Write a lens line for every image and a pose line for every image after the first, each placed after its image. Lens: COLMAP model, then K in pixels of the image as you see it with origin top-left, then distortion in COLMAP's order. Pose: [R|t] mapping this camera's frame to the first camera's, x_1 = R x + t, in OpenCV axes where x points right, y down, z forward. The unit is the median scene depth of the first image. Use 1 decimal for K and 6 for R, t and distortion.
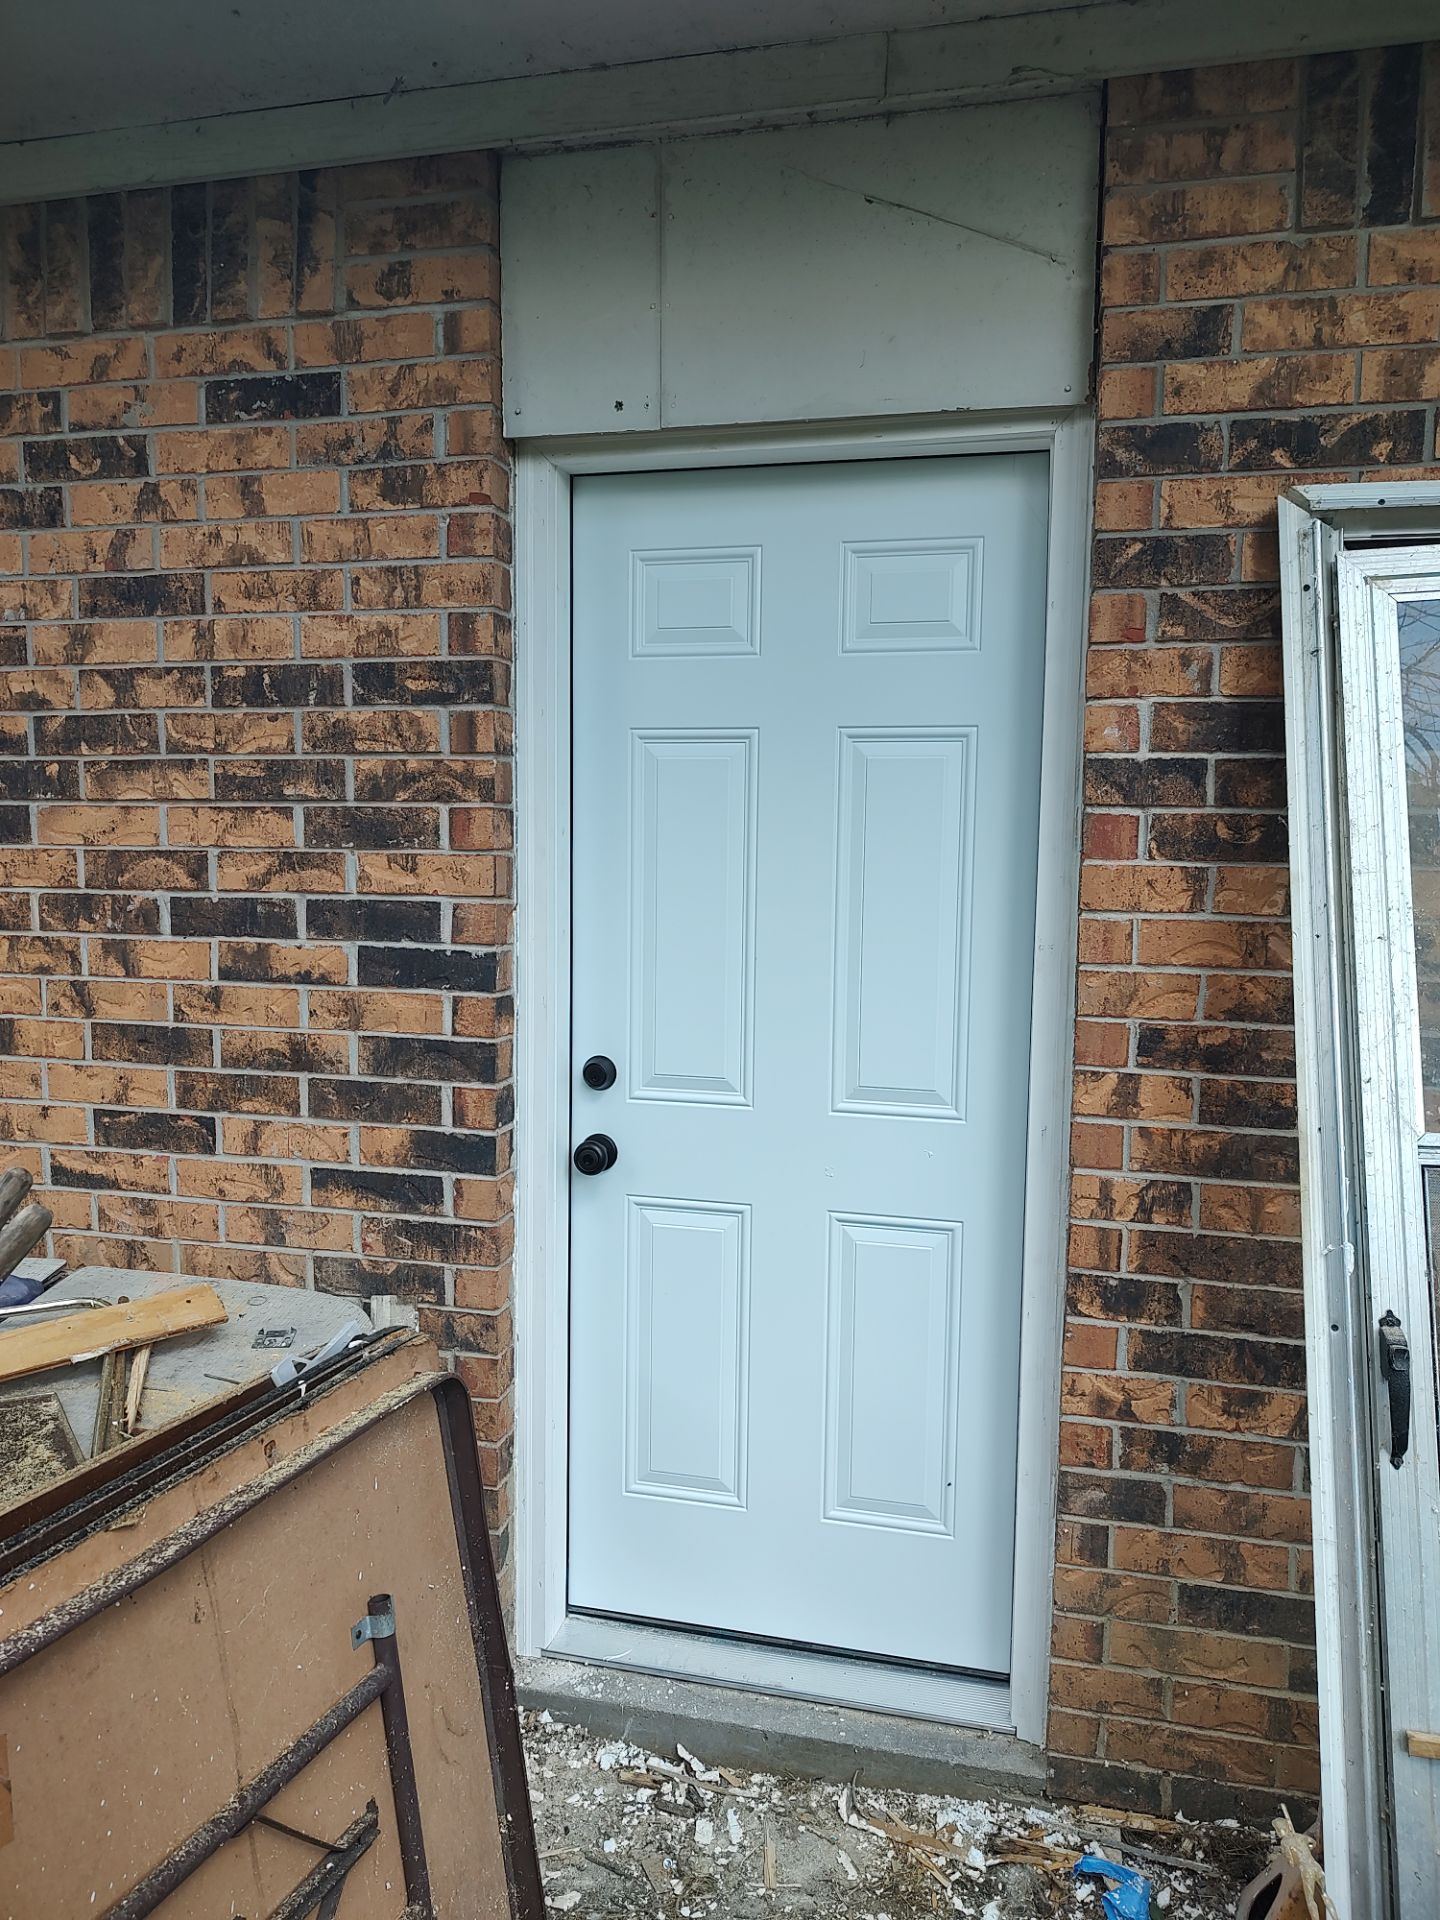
lens RADIAL K [[1369.9, 0, 720.0], [0, 1369.9, 960.0], [0, 0, 1]] dist [0.025871, -0.019437]
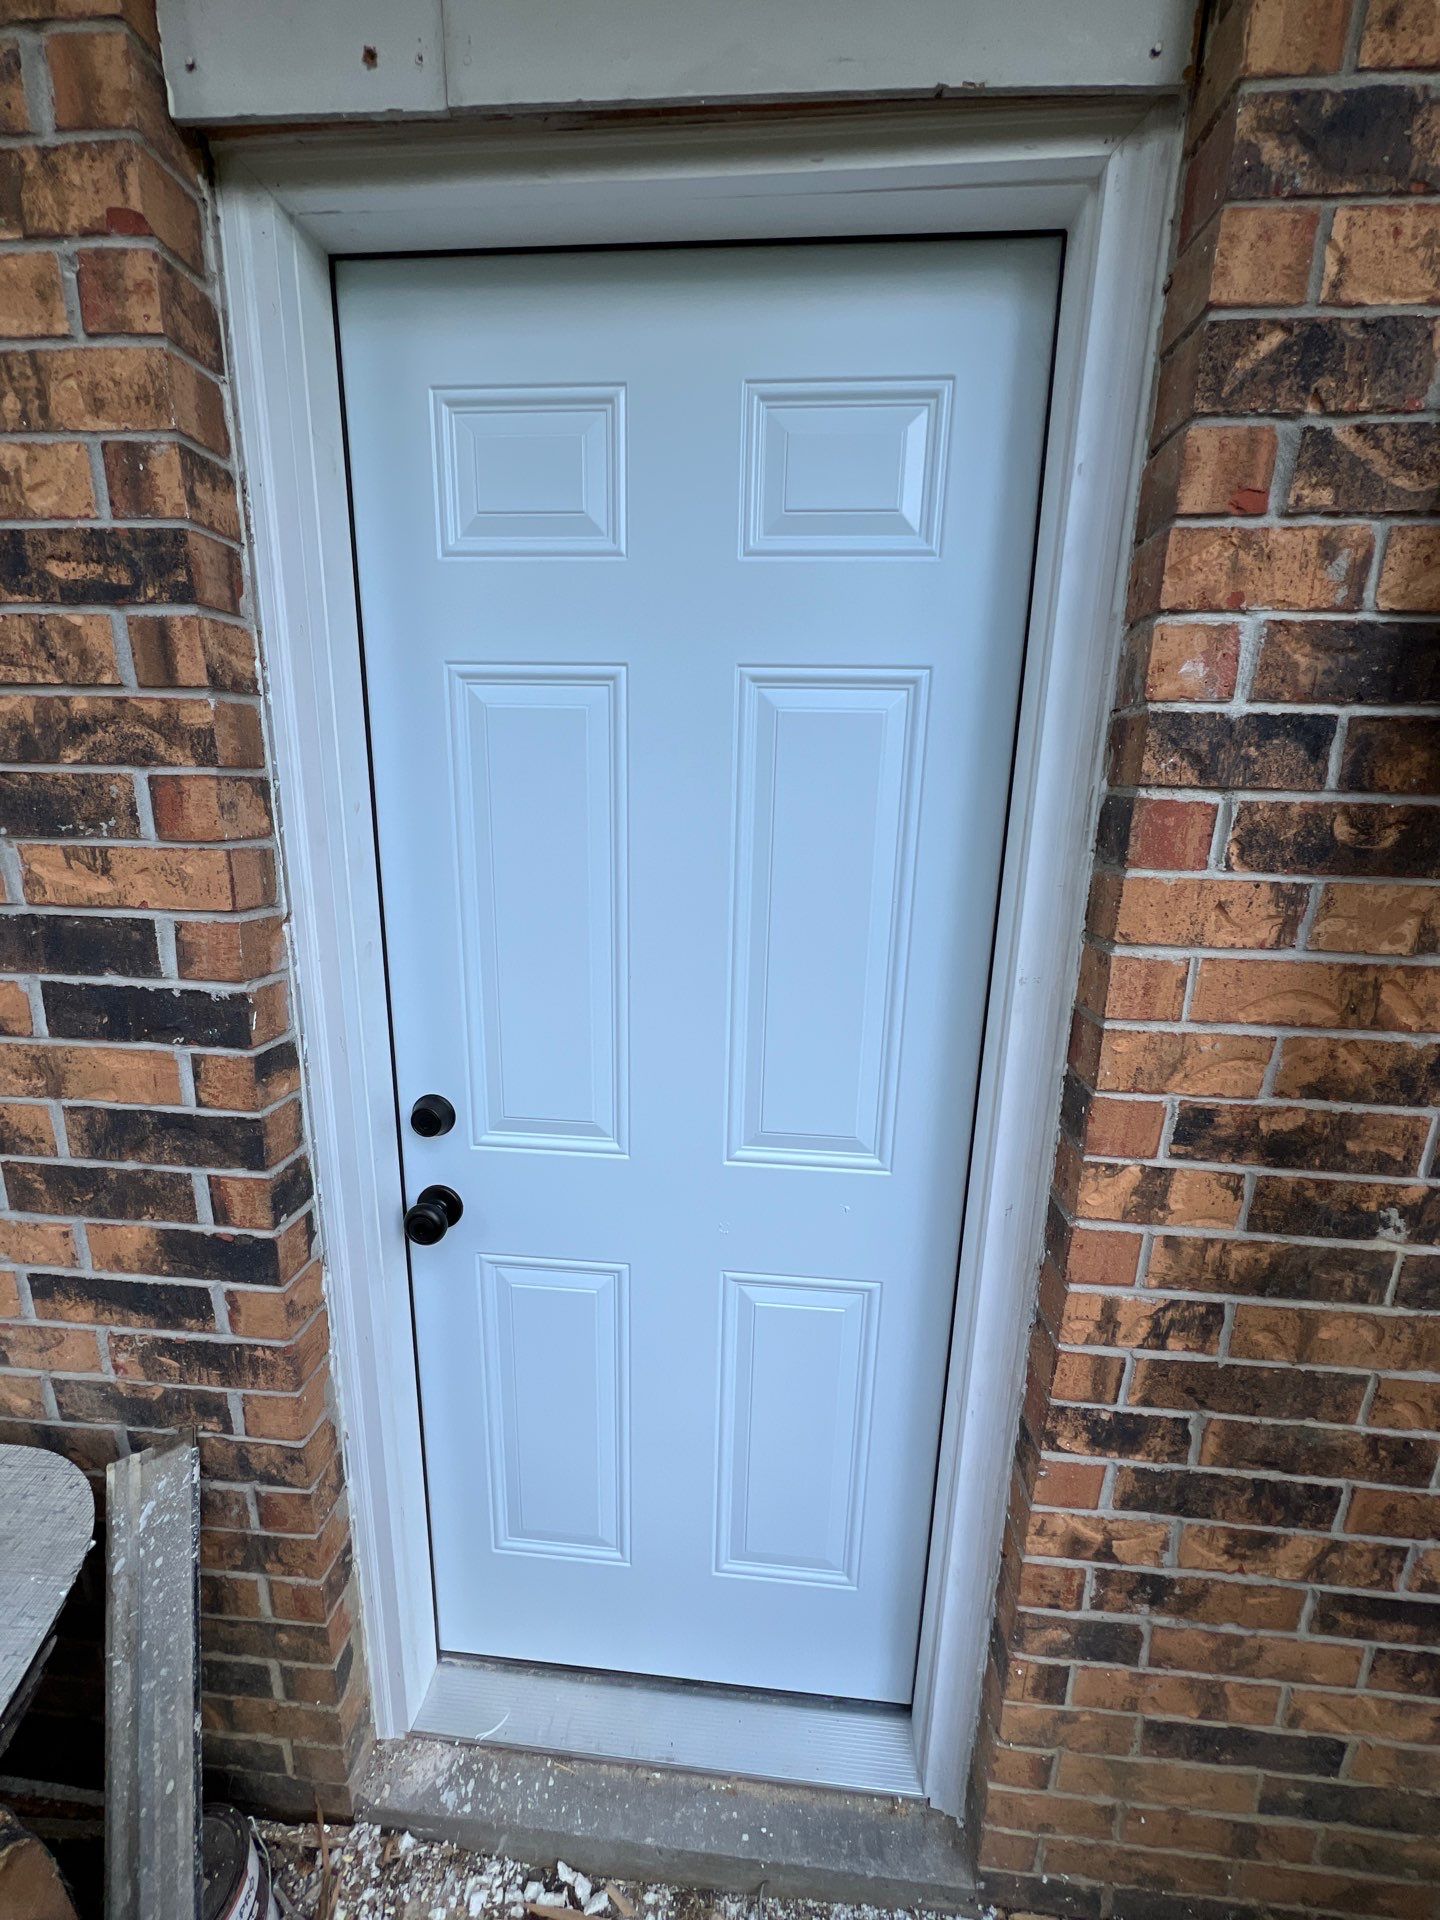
lens RADIAL K [[761.6, 0, 720.0], [0, 761.6, 960.0], [0, 0, 1]] dist [-0.002005, 0.000019]
pose [[0.987816, -0.026050, 0.153431, 0.012280], [0.004419, 0.990189, 0.139668, -0.079635], [-0.155563, -0.137288, 0.978239, 0.644826]]
